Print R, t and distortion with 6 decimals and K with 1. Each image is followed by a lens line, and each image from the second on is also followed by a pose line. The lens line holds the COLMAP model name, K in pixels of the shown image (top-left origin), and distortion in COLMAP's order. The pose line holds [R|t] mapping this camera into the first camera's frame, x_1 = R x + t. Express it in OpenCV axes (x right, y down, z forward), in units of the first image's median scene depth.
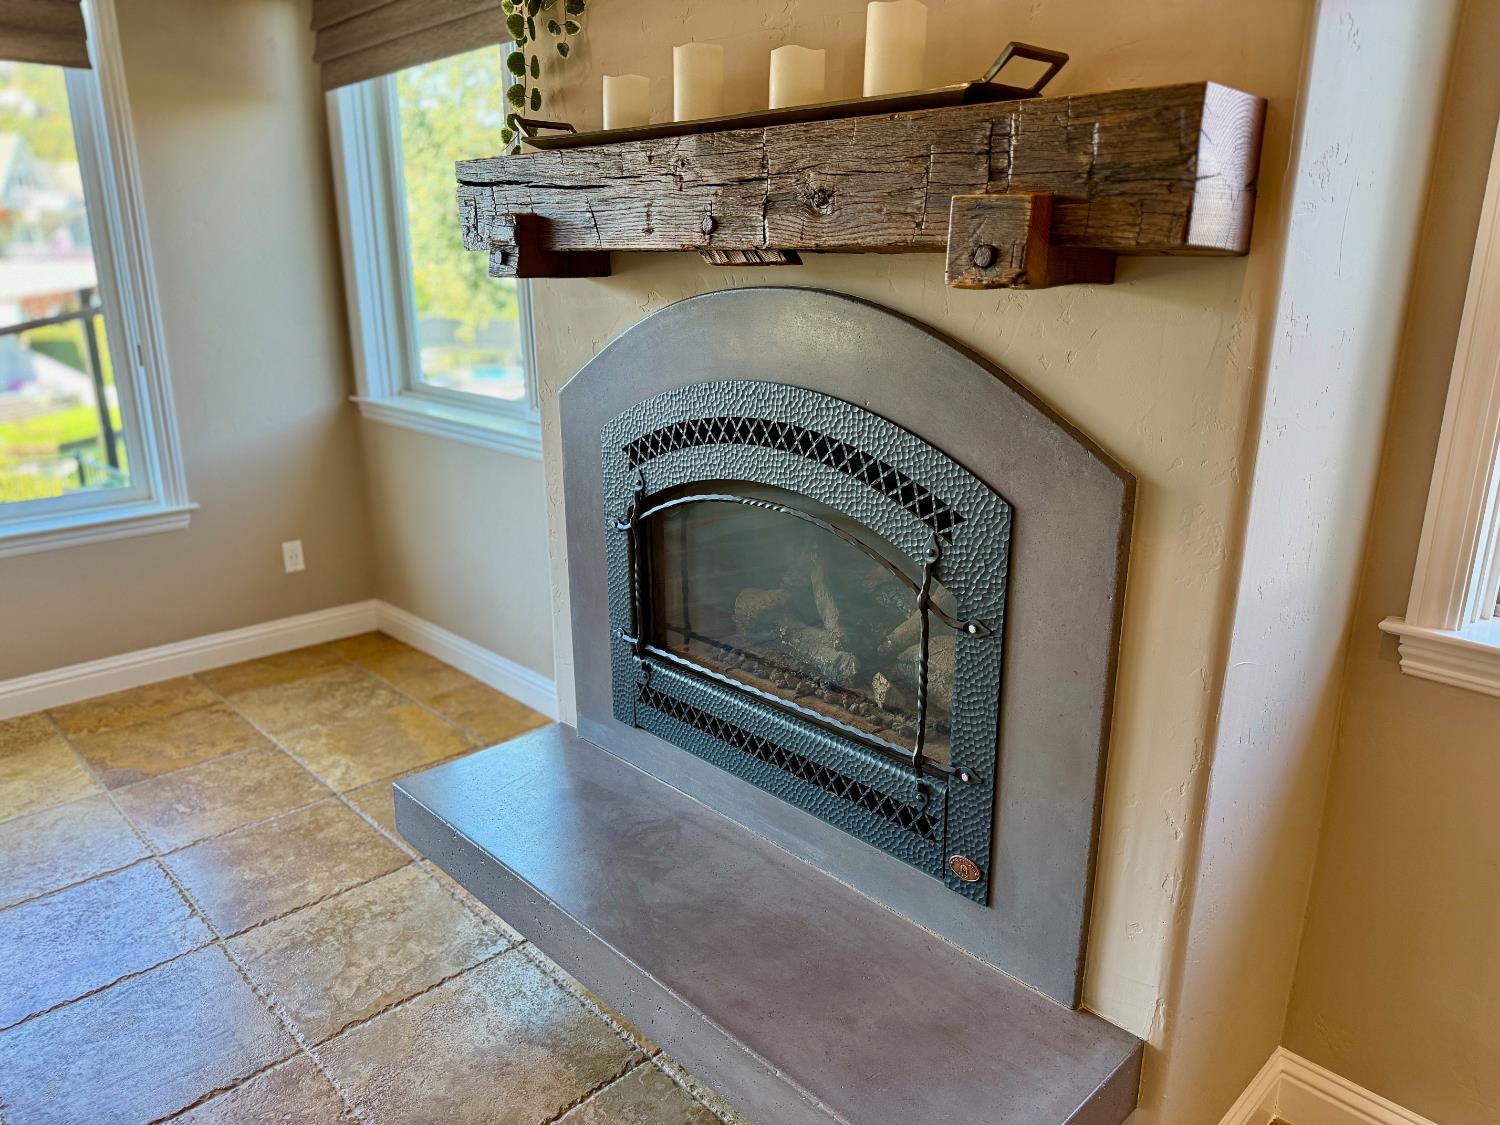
lens RADIAL K [[1052.5, 0, 748.6], [0, 1052.5, 564.6], [0, 0, 1]] dist [0.008578, 0.001224]
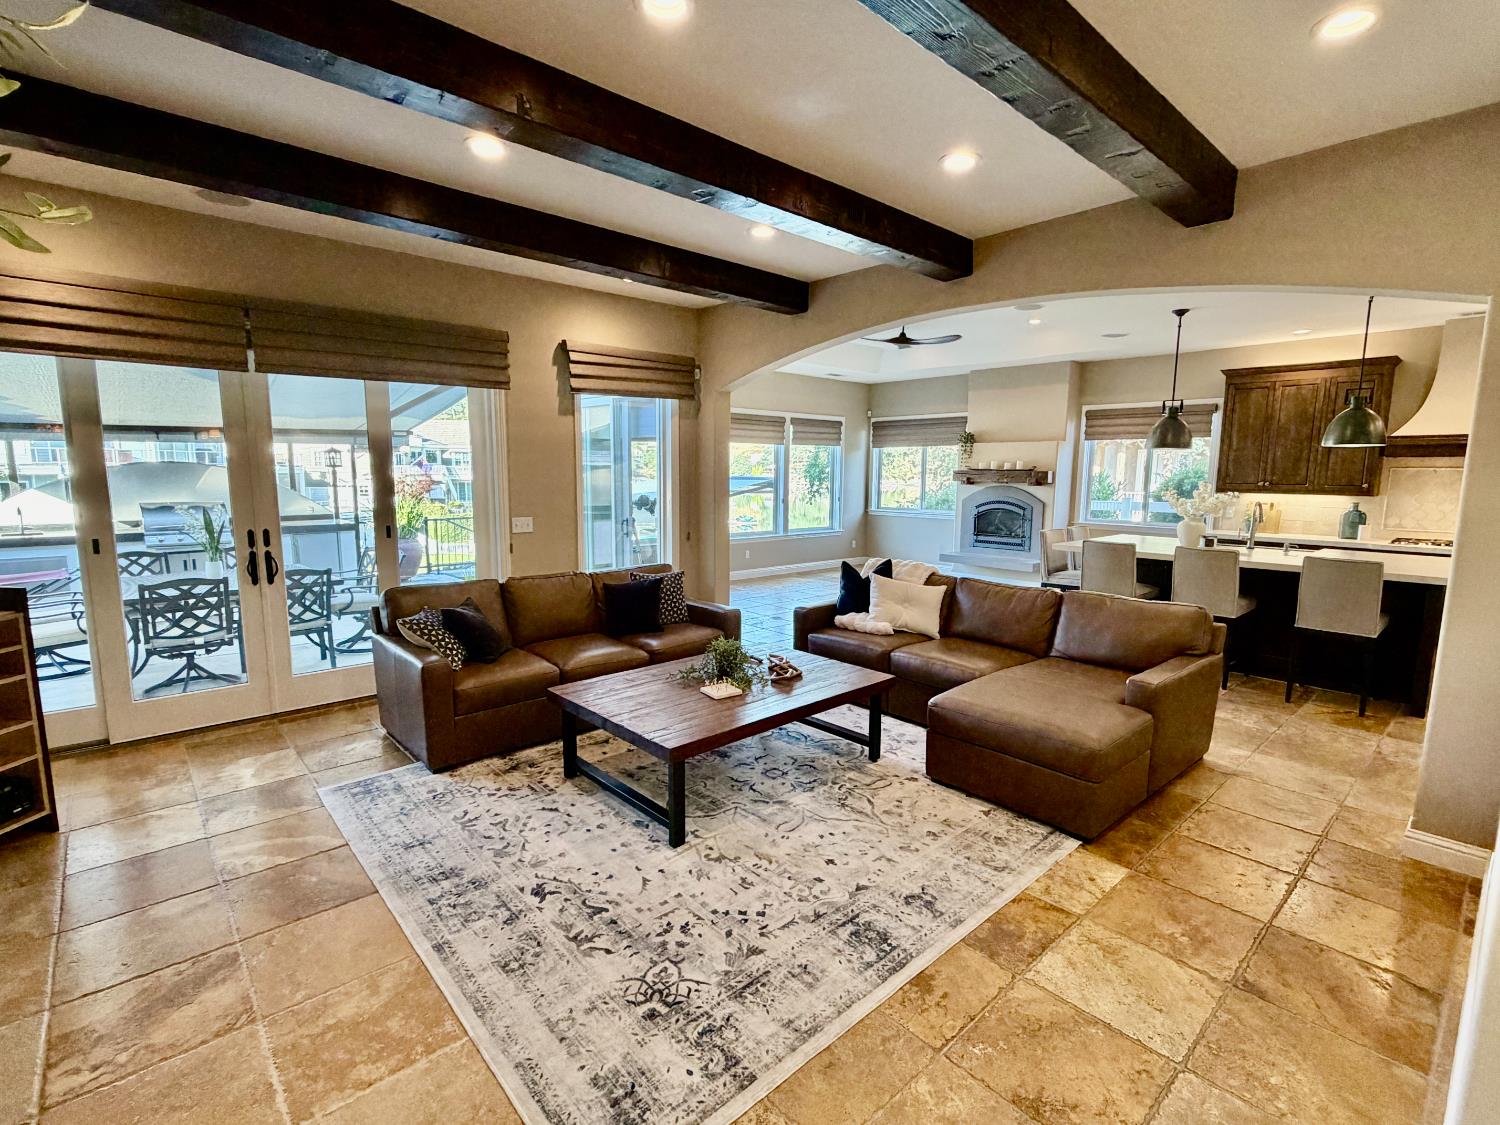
lens RADIAL K [[706.4, 0, 748.8], [0, 706.4, 562.9], [0, 0, 1]] dist [-0.000777, -0.000021]
pose [[0.999606, 0.009380, -0.026455, -1.831010], [-0.013365, 0.987868, -0.154718, 1.250143], [0.024683, 0.155010, 0.987604, -4.554310]]
